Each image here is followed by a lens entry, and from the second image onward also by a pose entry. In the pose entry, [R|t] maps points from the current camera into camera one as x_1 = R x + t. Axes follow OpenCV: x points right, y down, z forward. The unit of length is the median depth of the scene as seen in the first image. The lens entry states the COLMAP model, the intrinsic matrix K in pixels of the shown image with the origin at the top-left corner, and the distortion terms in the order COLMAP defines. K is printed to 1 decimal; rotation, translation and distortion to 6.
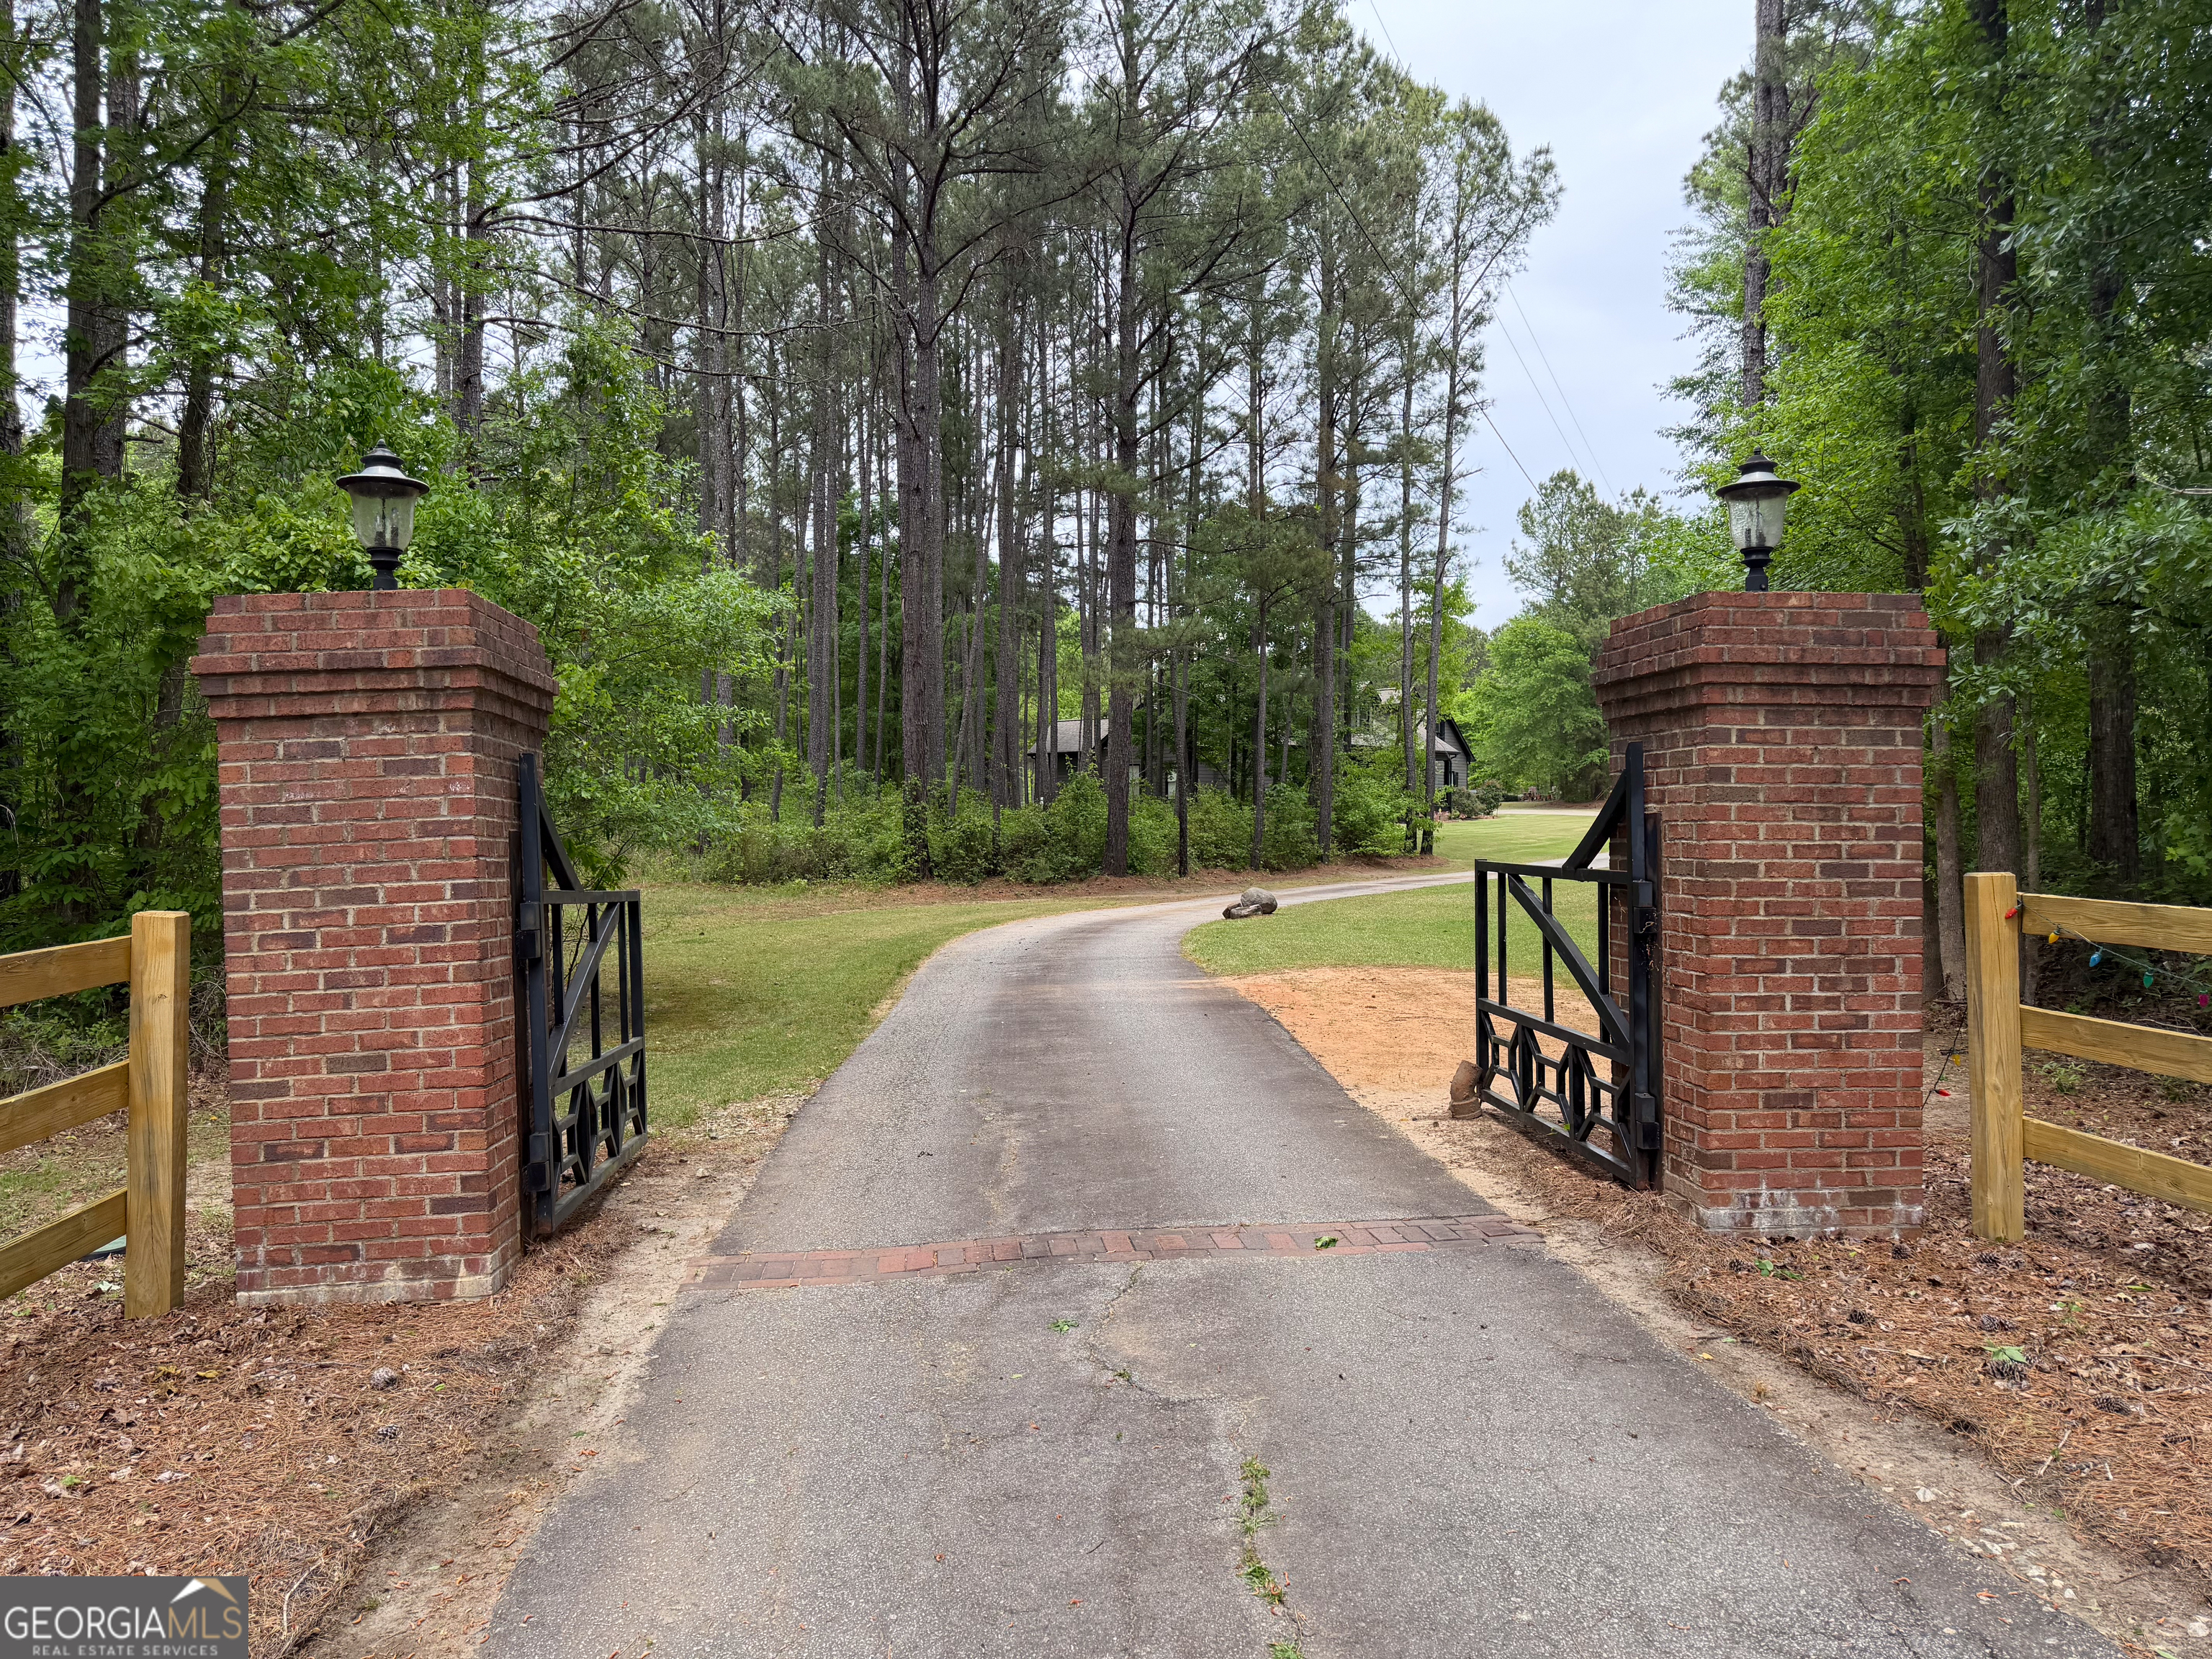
lens RADIAL K [[1568.0, 0, 1106.0], [0, 1568.0, 829.5], [0, 0, 1]] dist [0.080175, -0.142874]
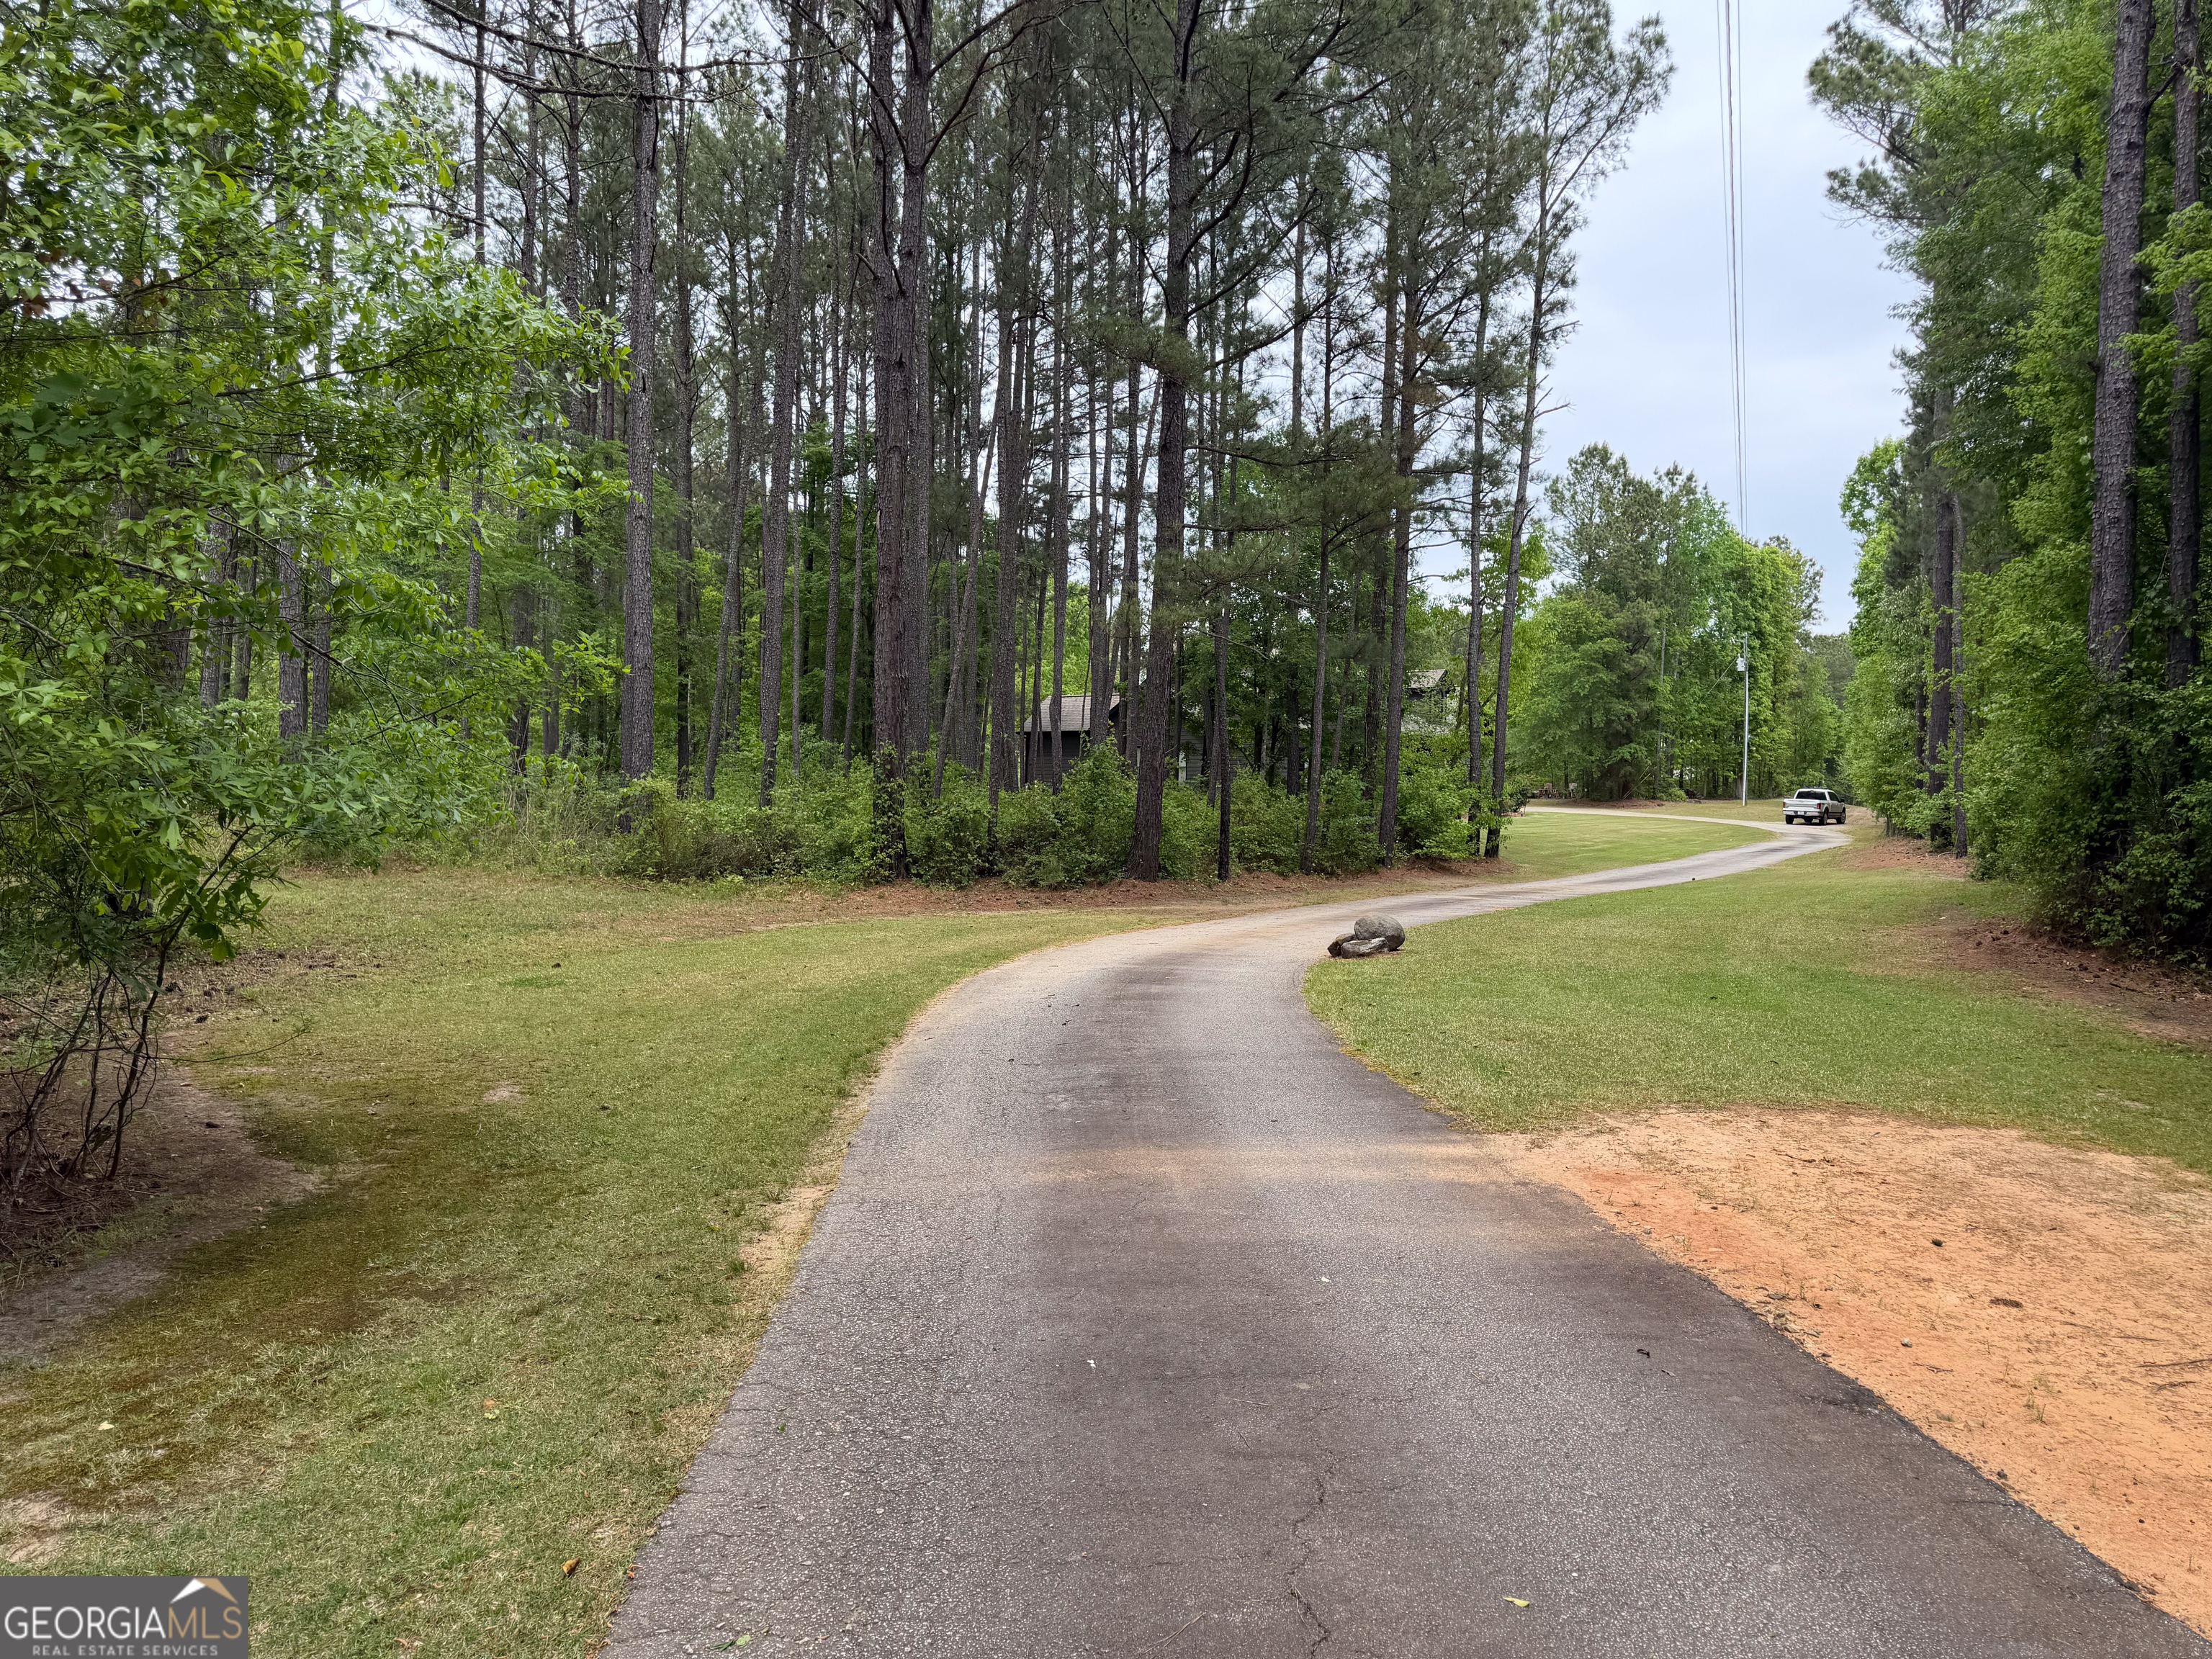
lens RADIAL K [[1537.9, 0, 1143.7], [0, 1537.9, 887.6], [0, 0, 1]] dist [0.060123, 0.000180]
pose [[0.998849, 0.023554, 0.041788, -0.050776], [-0.025451, 0.998642, 0.045458, -0.003083], [-0.040660, -0.046469, 0.998092, 0.449220]]
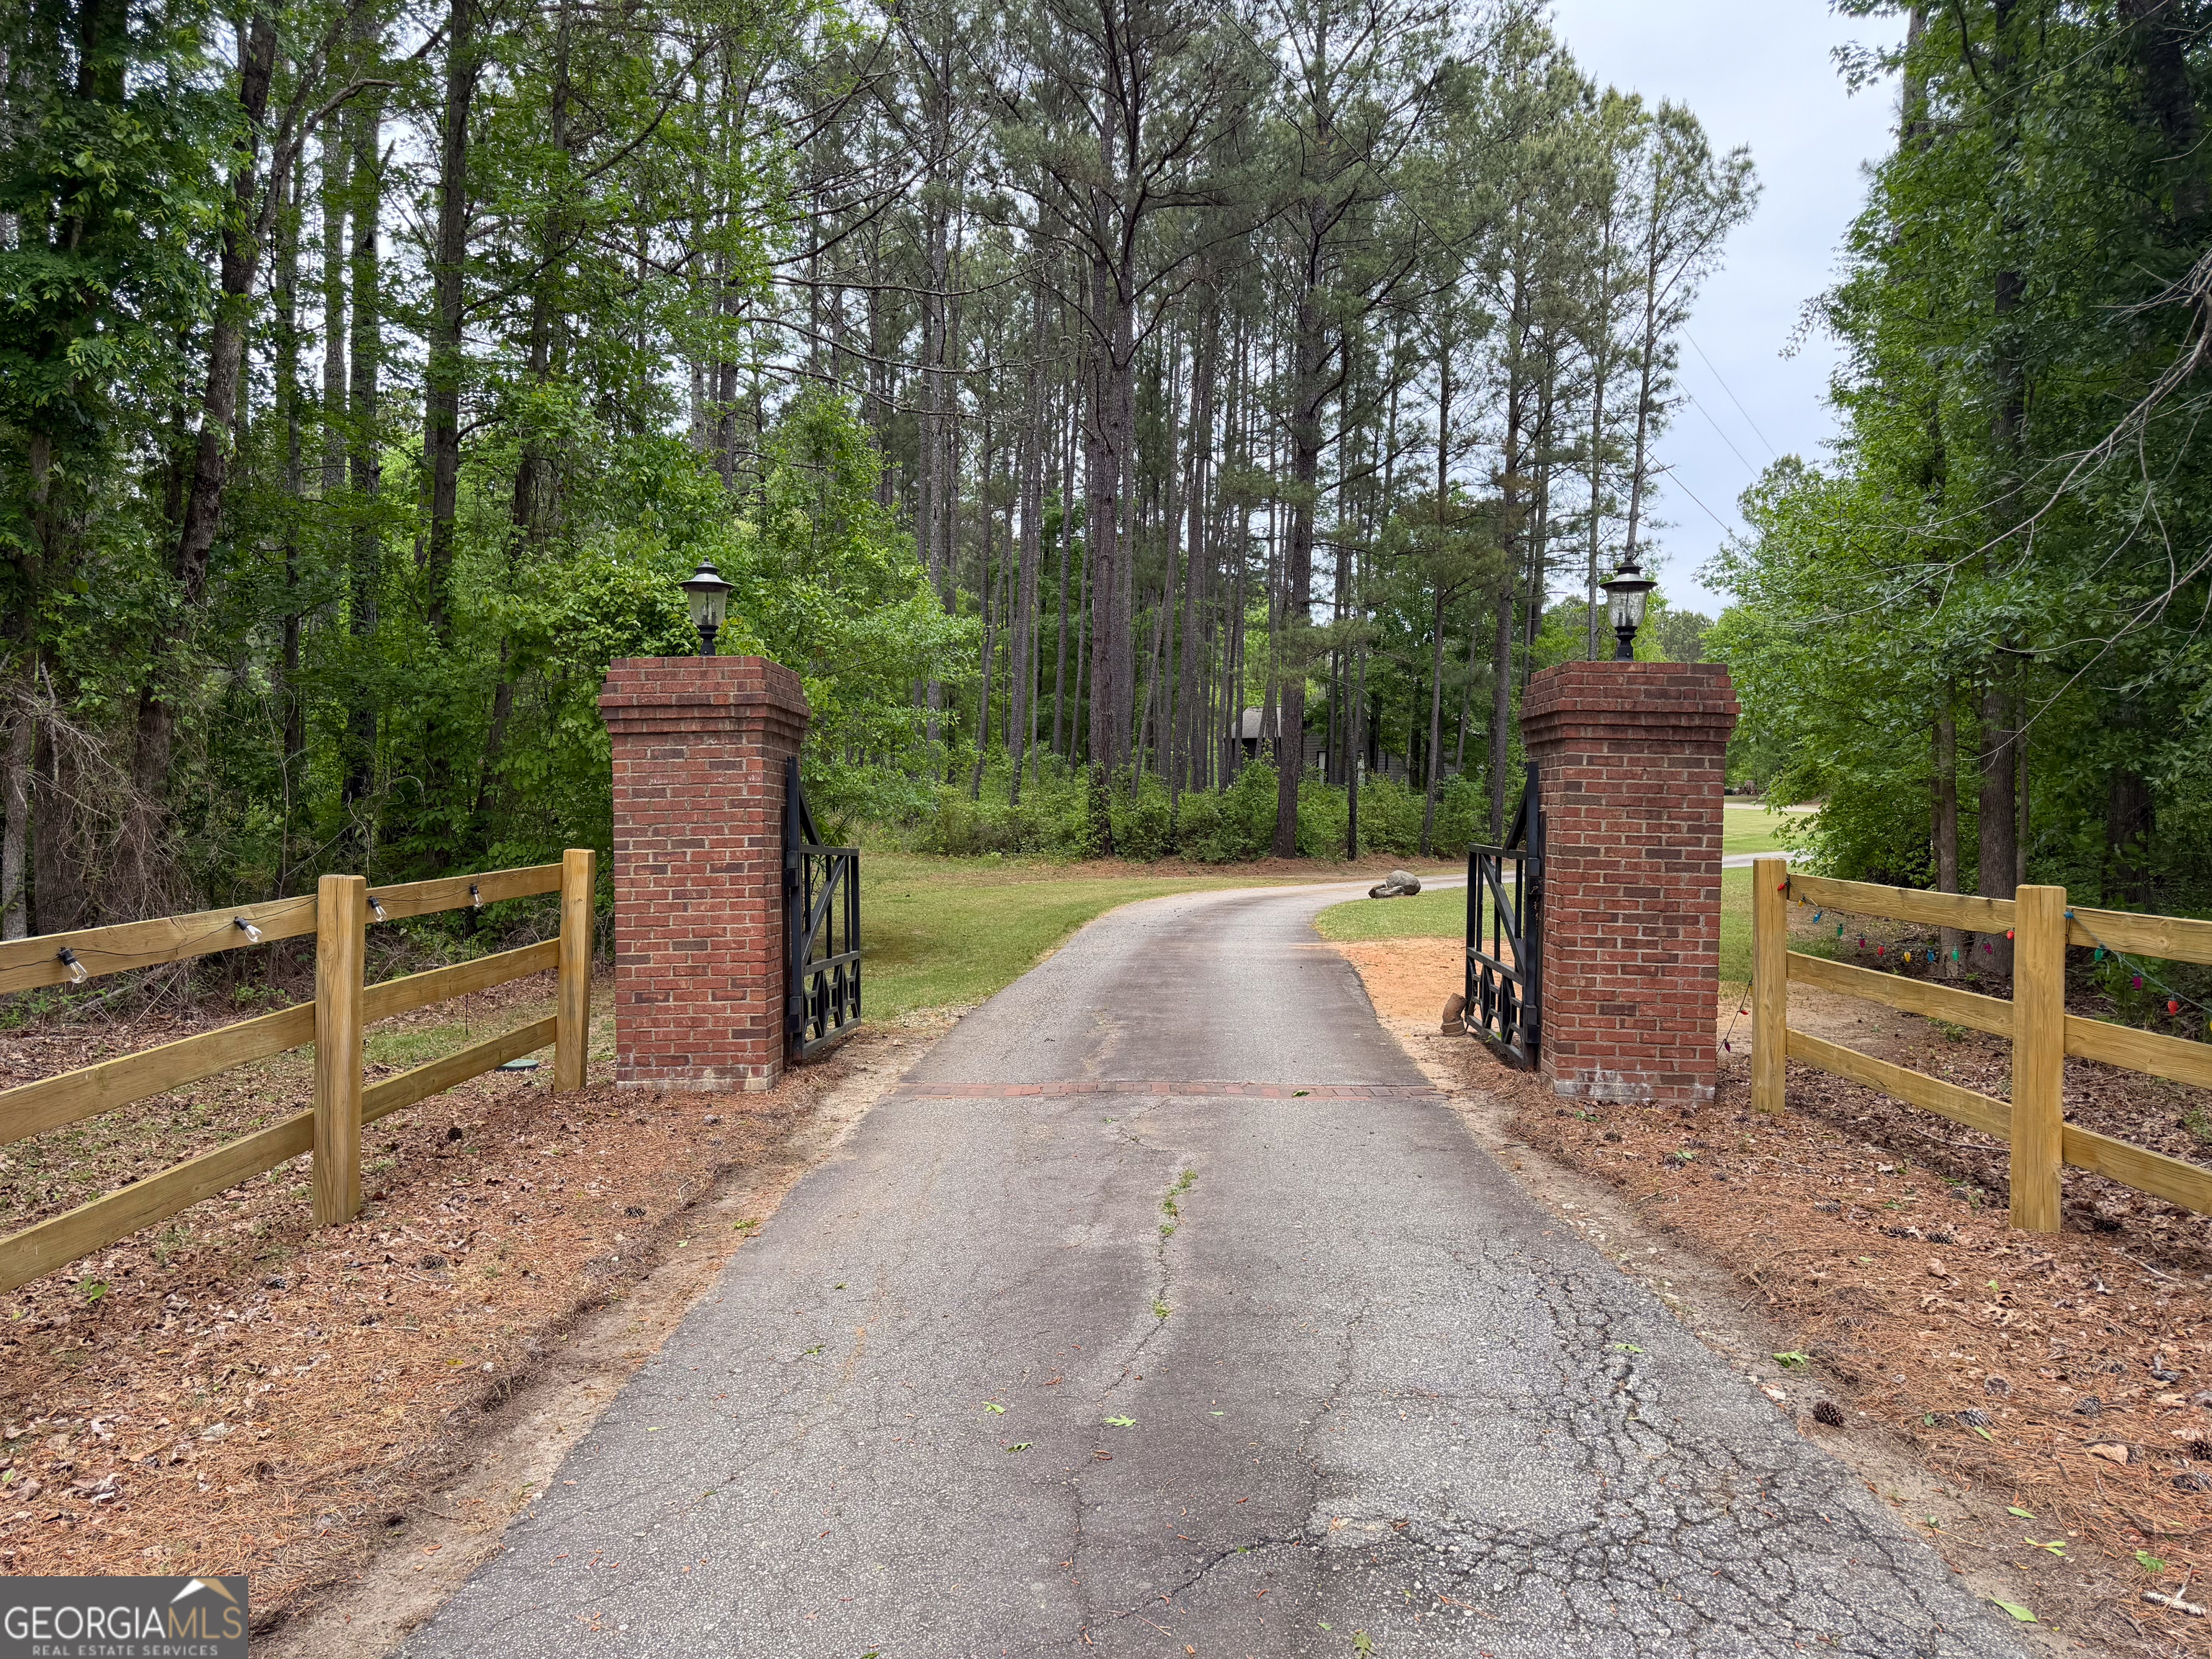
lens RADIAL K [[1568.0, 0, 1106.0], [0, 1568.0, 829.5], [0, 0, 1]] dist [0.080175, -0.142874]
pose [[0.991331, 0.025060, -0.128977, 0.046786], [-0.023623, 0.999641, 0.012653, -0.000900], [0.129248, -0.009497, 0.991567, -0.162763]]
